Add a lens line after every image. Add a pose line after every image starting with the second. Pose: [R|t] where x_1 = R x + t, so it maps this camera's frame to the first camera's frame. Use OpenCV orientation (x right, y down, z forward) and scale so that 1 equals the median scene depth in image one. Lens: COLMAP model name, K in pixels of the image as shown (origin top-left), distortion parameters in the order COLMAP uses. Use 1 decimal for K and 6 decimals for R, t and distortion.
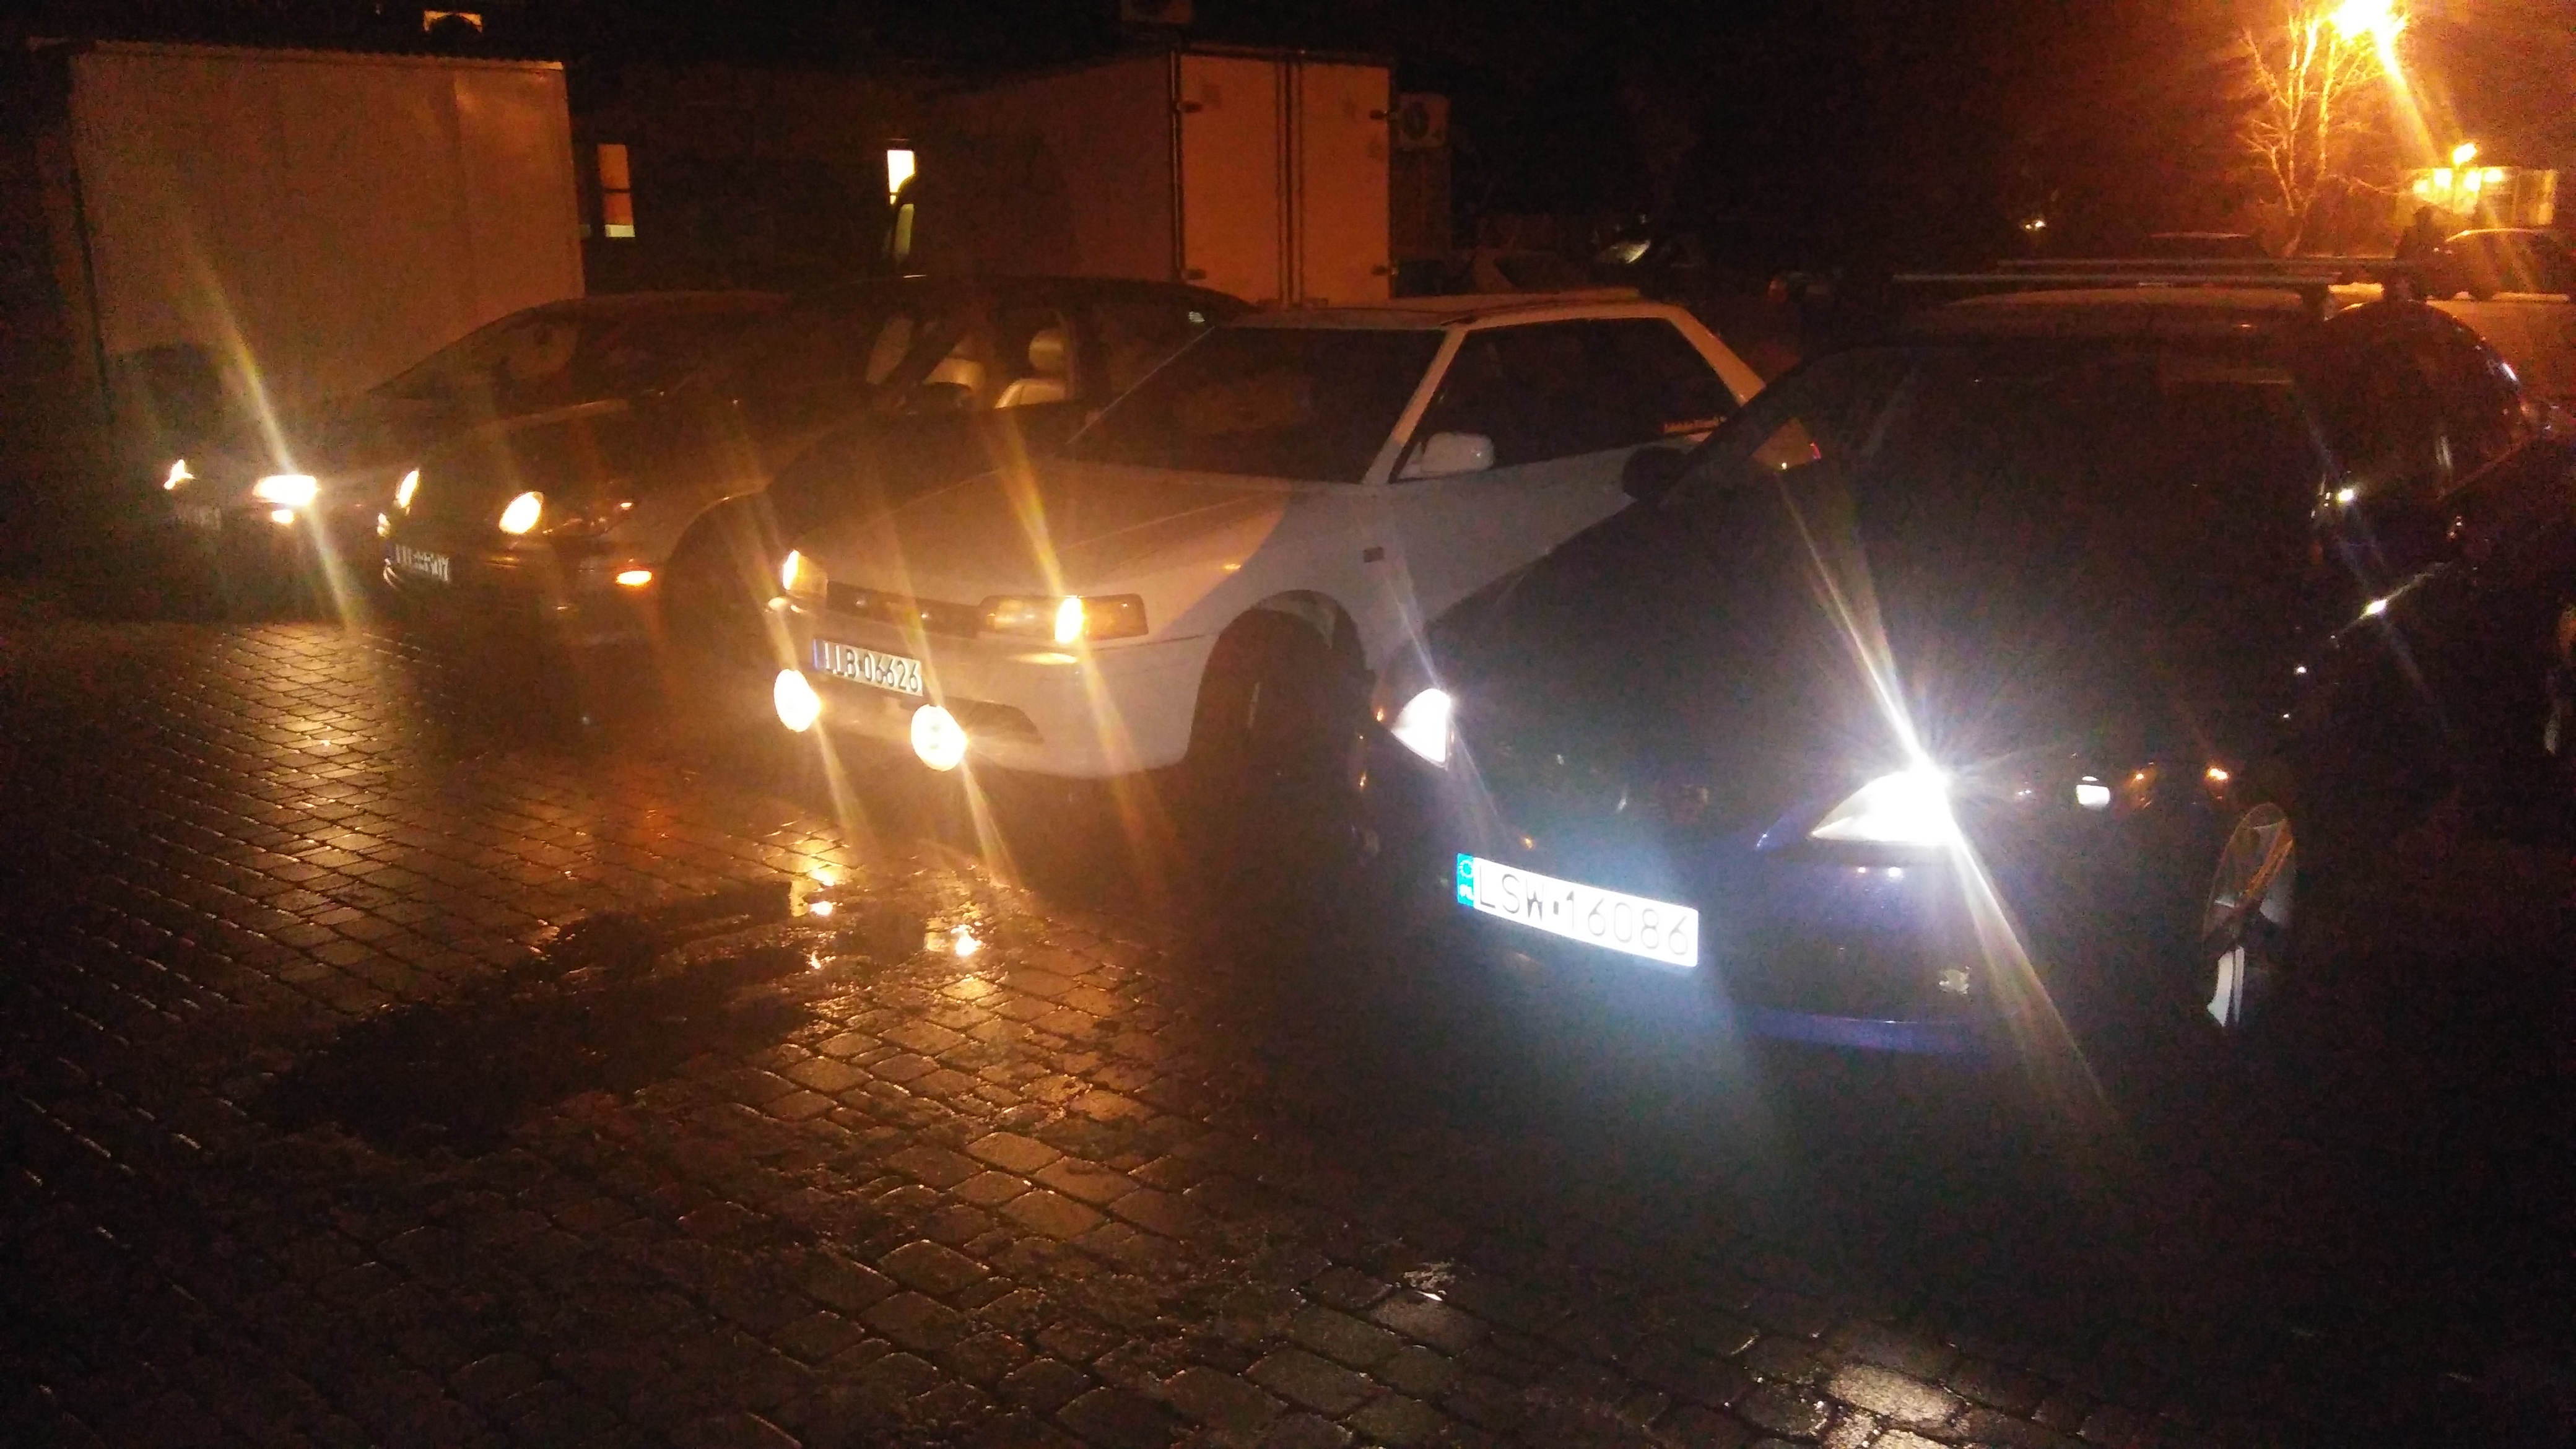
lens RADIAL K [[1985.5, 0, 1288.0], [0, 1985.5, 724.5], [0, 0, 1]] dist [0.044801, -0.001479]
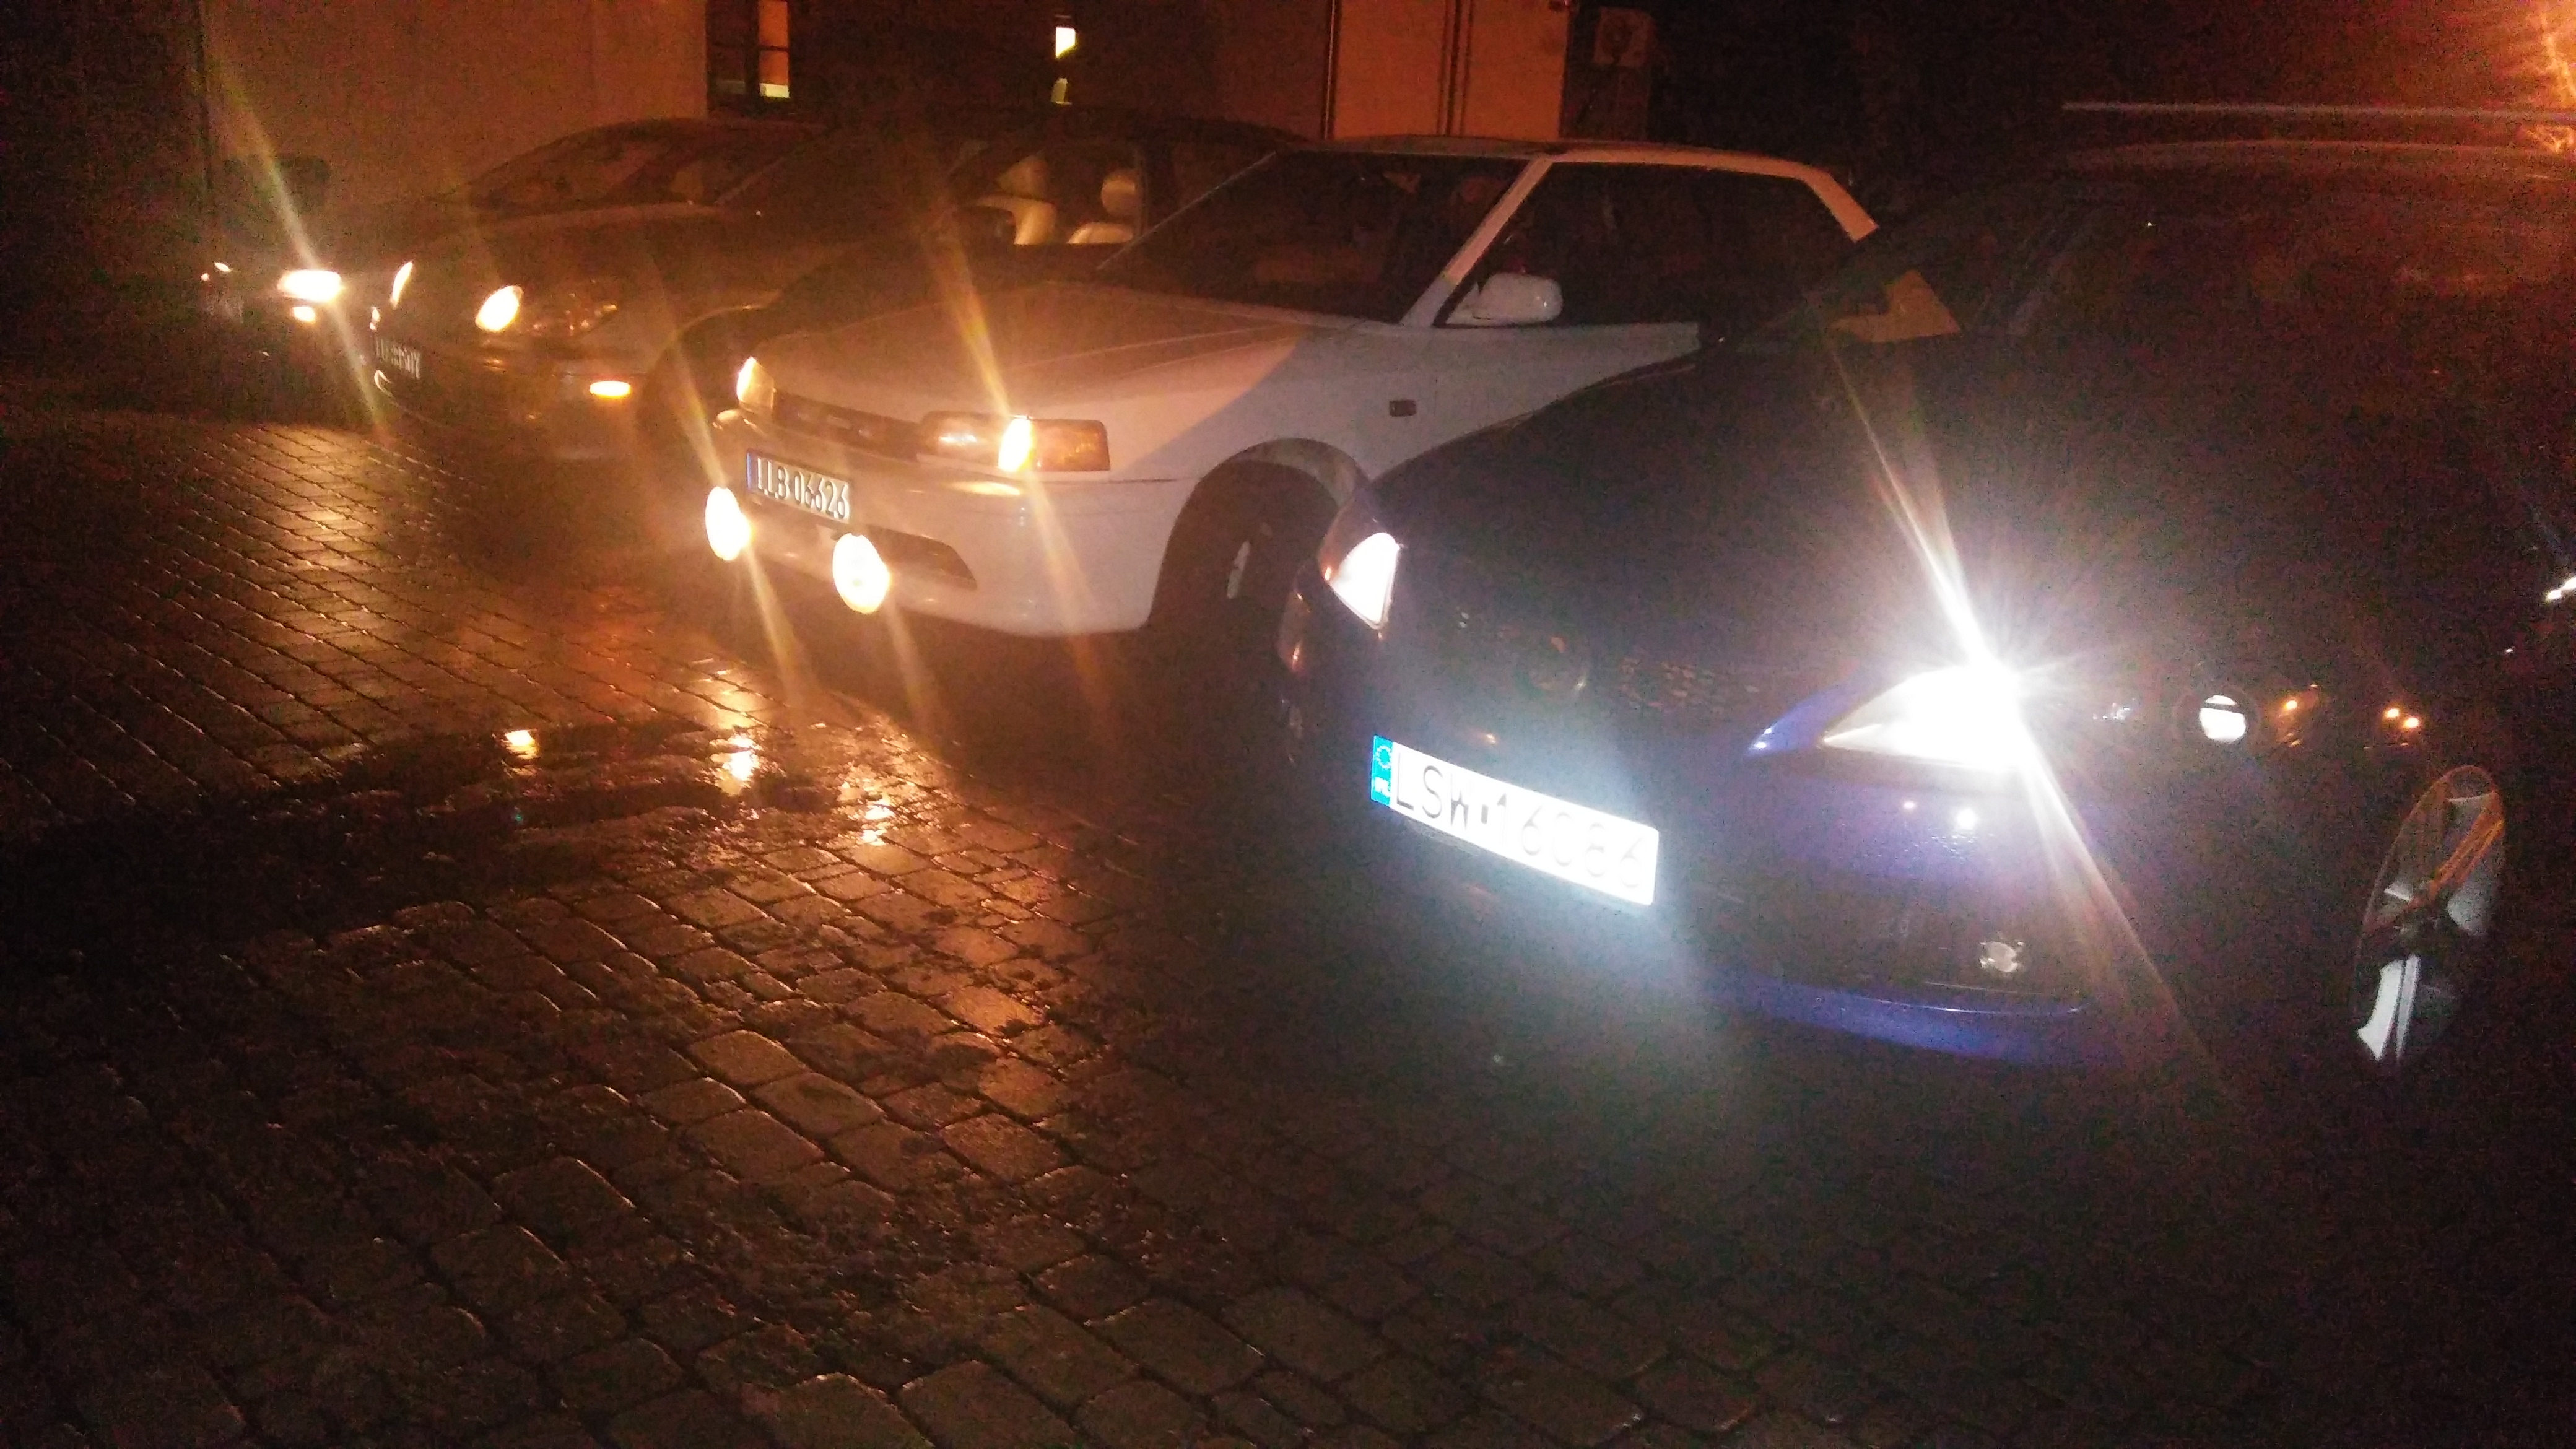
lens RADIAL K [[1985.5, 0, 1288.0], [0, 1985.5, 724.5], [0, 0, 1]] dist [0.044801, -0.001479]
pose [[0.992763, 0.089489, -0.080088, 0.081476], [-0.087039, 0.995639, 0.033585, 0.026849], [0.082744, -0.026372, 0.996222, 0.162156]]
